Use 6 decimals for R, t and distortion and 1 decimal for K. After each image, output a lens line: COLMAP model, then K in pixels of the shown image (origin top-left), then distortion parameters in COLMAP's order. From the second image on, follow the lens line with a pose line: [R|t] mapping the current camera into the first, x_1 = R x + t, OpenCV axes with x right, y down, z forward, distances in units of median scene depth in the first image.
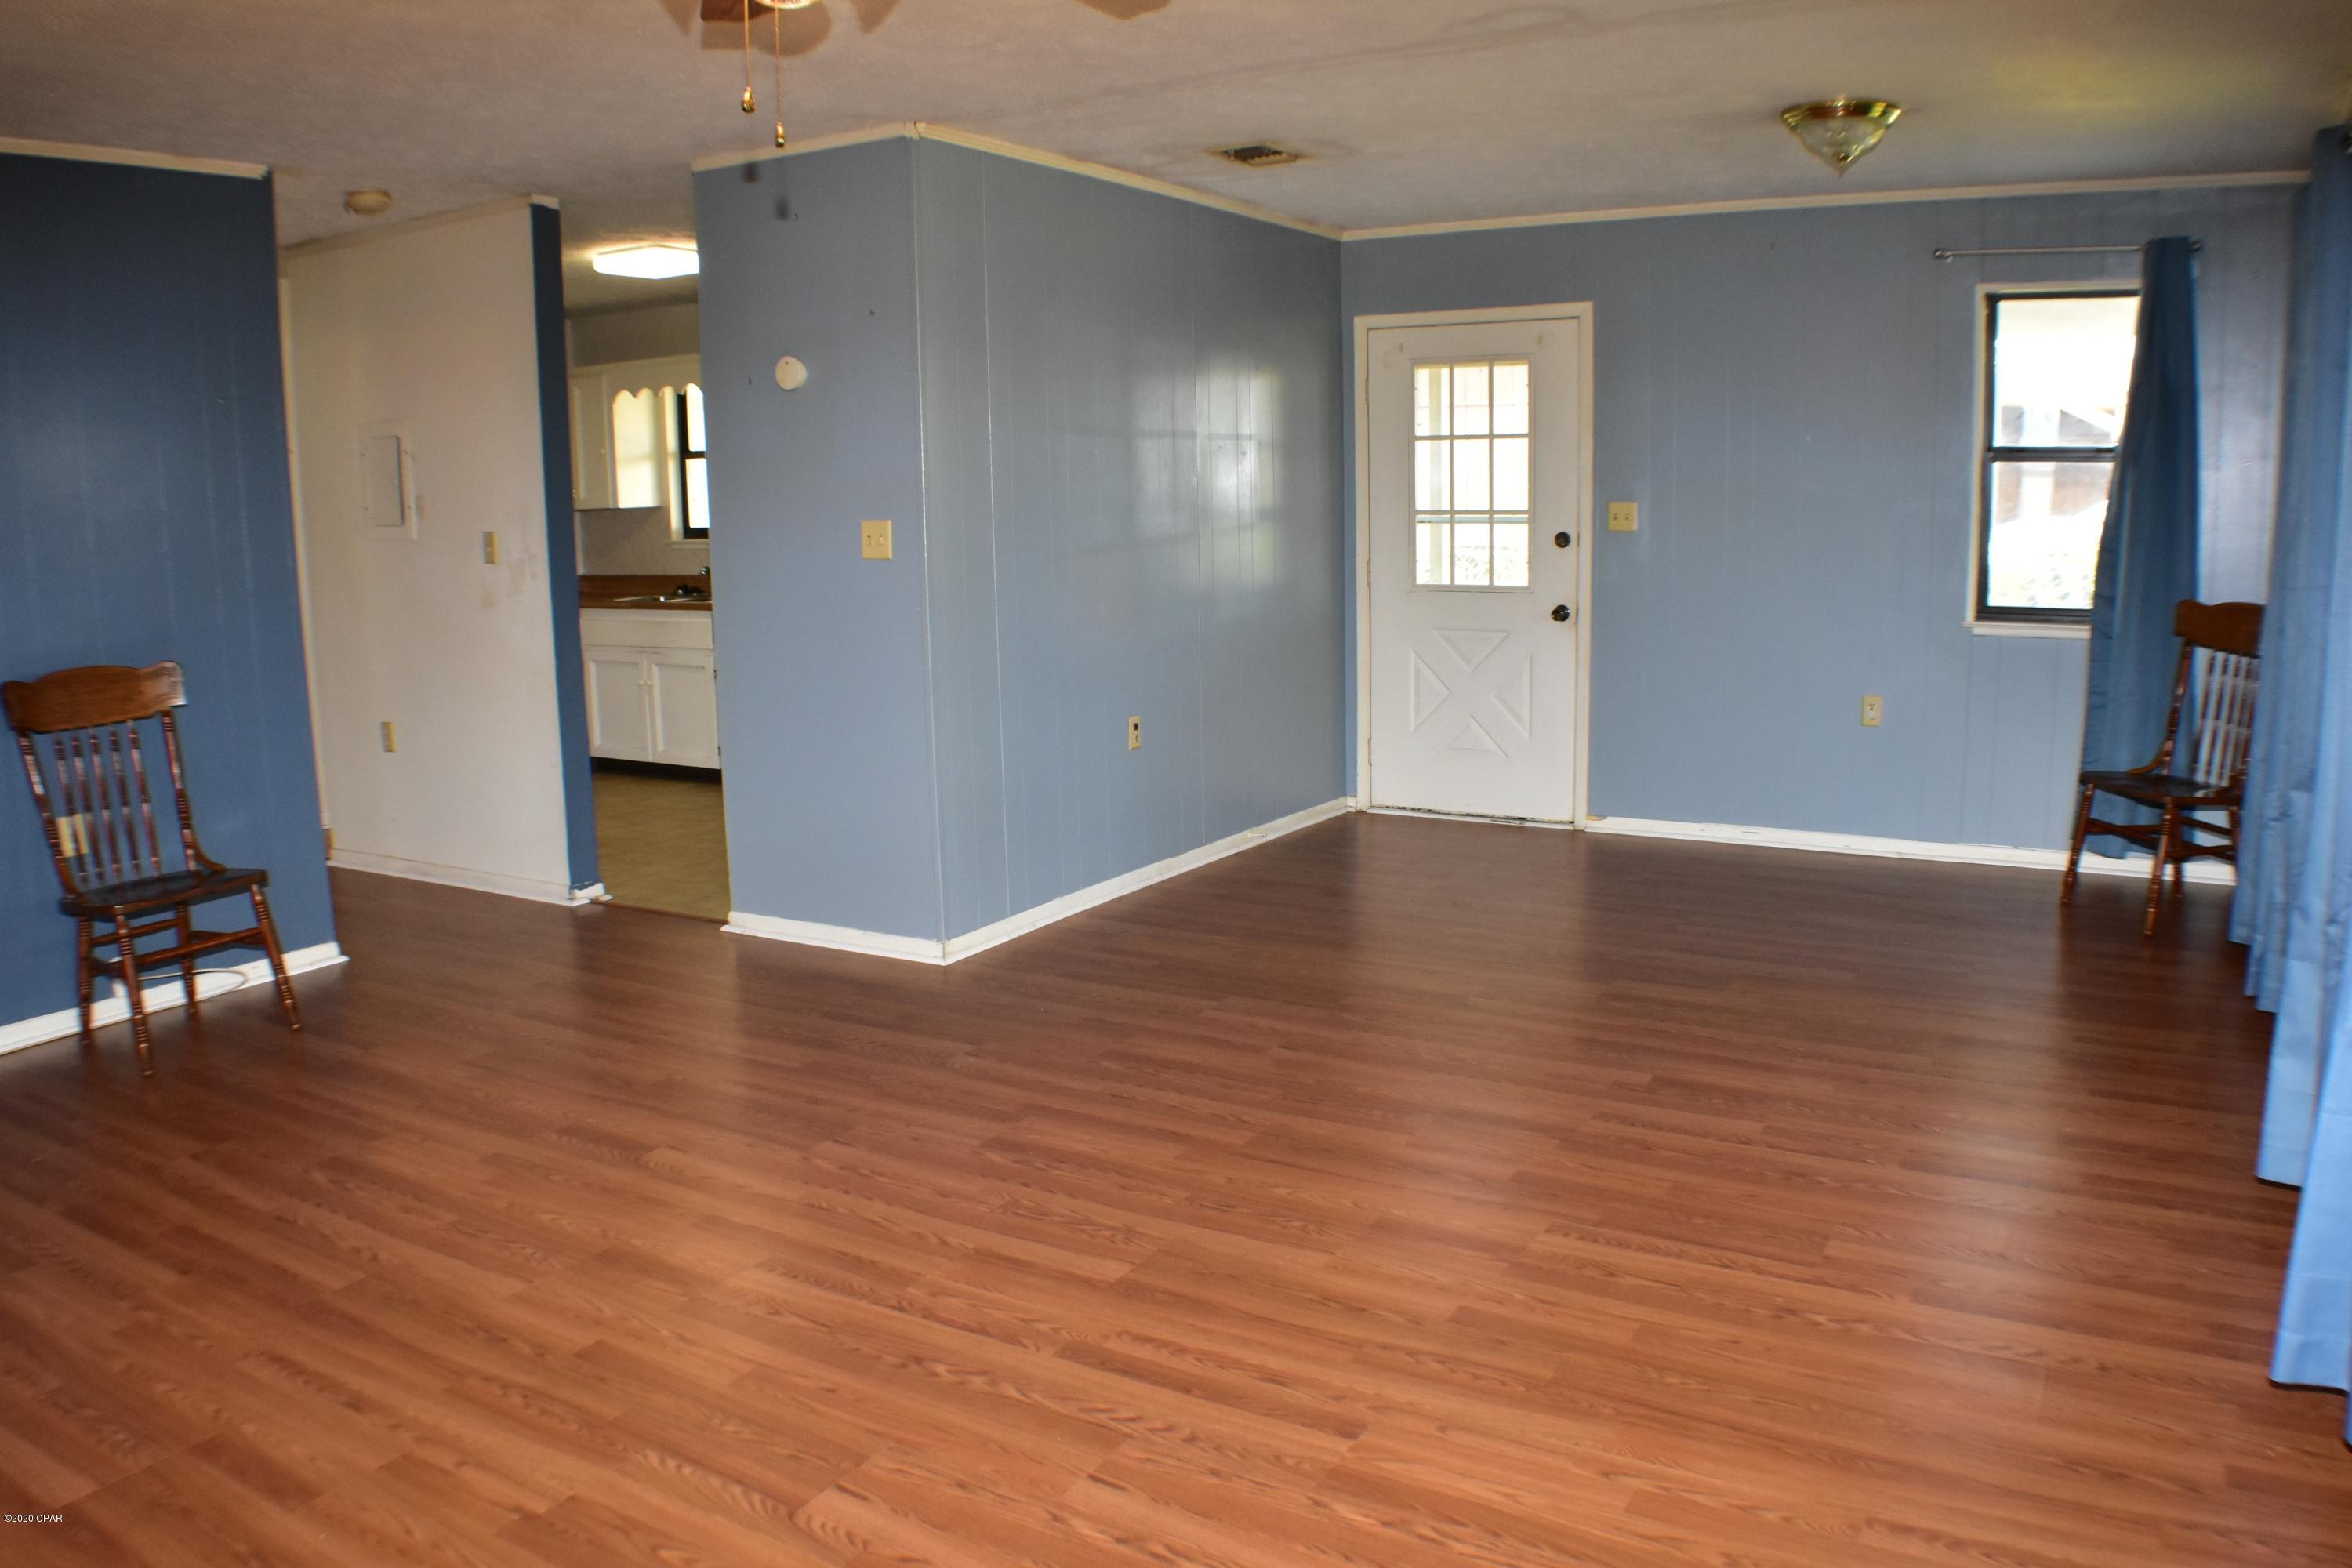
lens RADIAL K [[1747.0, 0, 1183.4], [0, 1747.0, 789.1], [0, 0, 1]] dist [-0.152624, 0.020937]
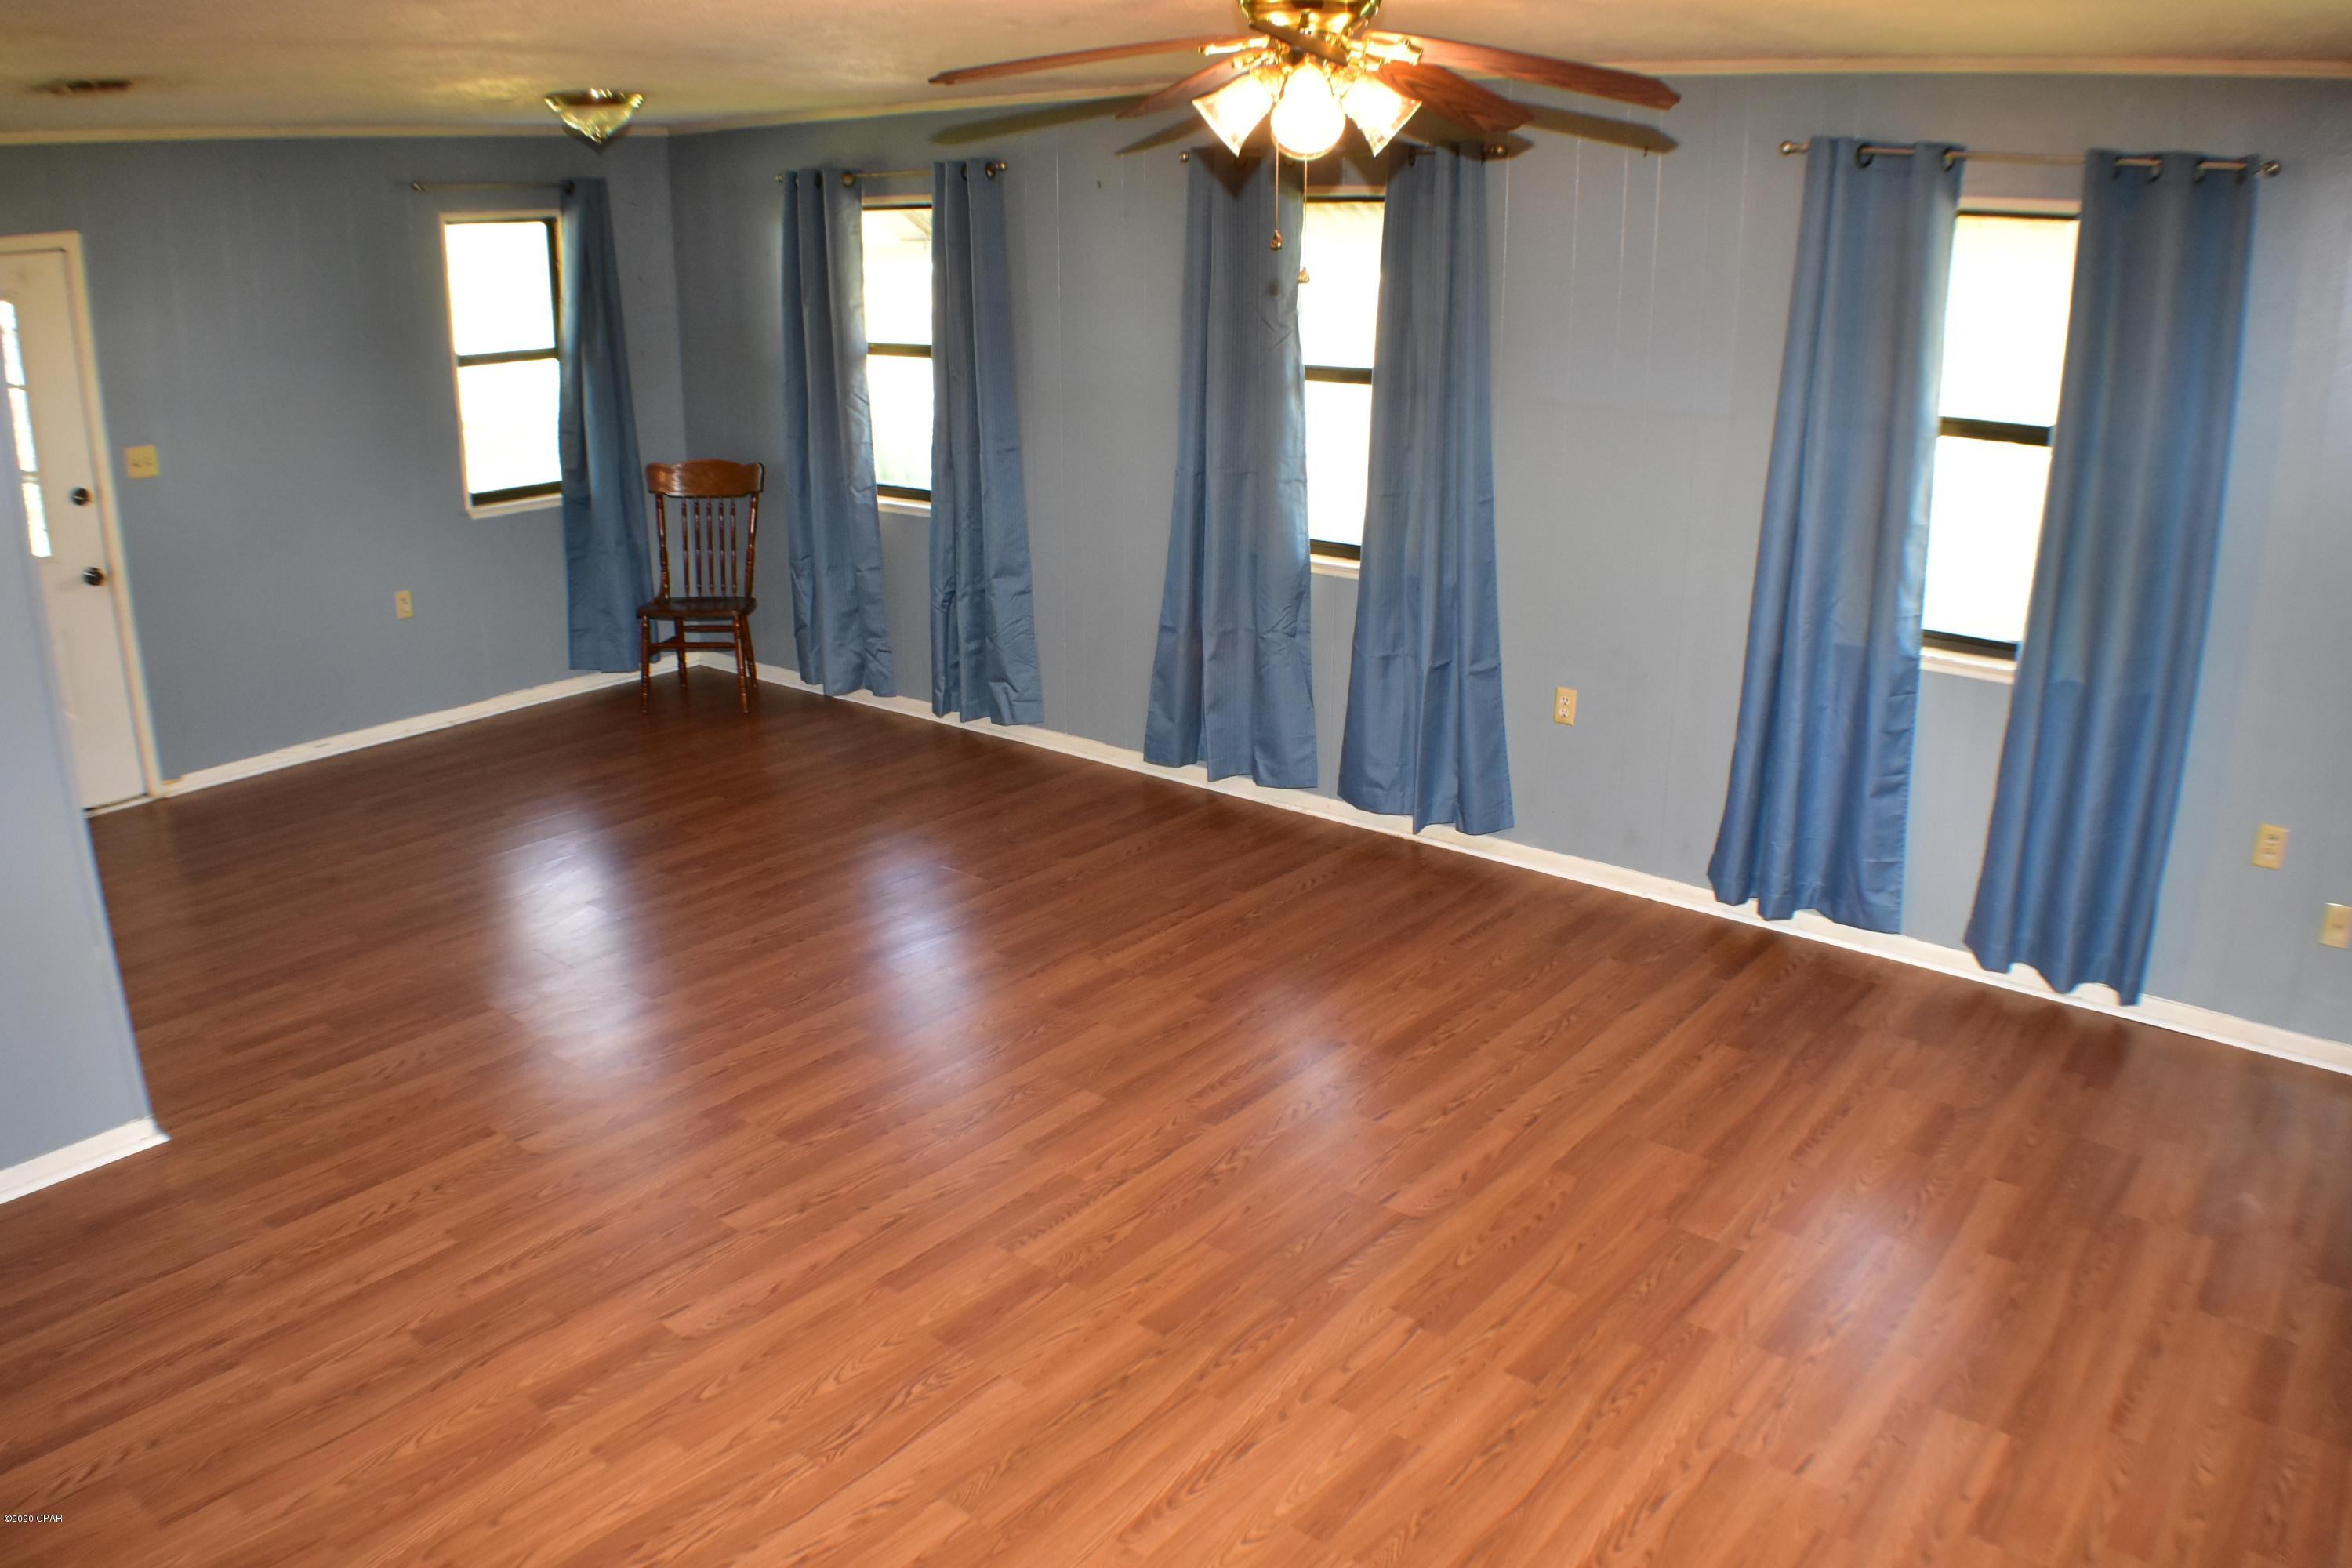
lens RADIAL K [[1747.0, 0, 1189.3], [0, 1747.0, 788.6], [0, 0, 1]] dist [-0.152624, 0.020937]
pose [[0.140372, -0.290803, 0.946430, -0.684222], [0.169146, 0.948885, 0.266471, -0.159335], [-0.975544, 0.122680, 0.182386, 0.372071]]
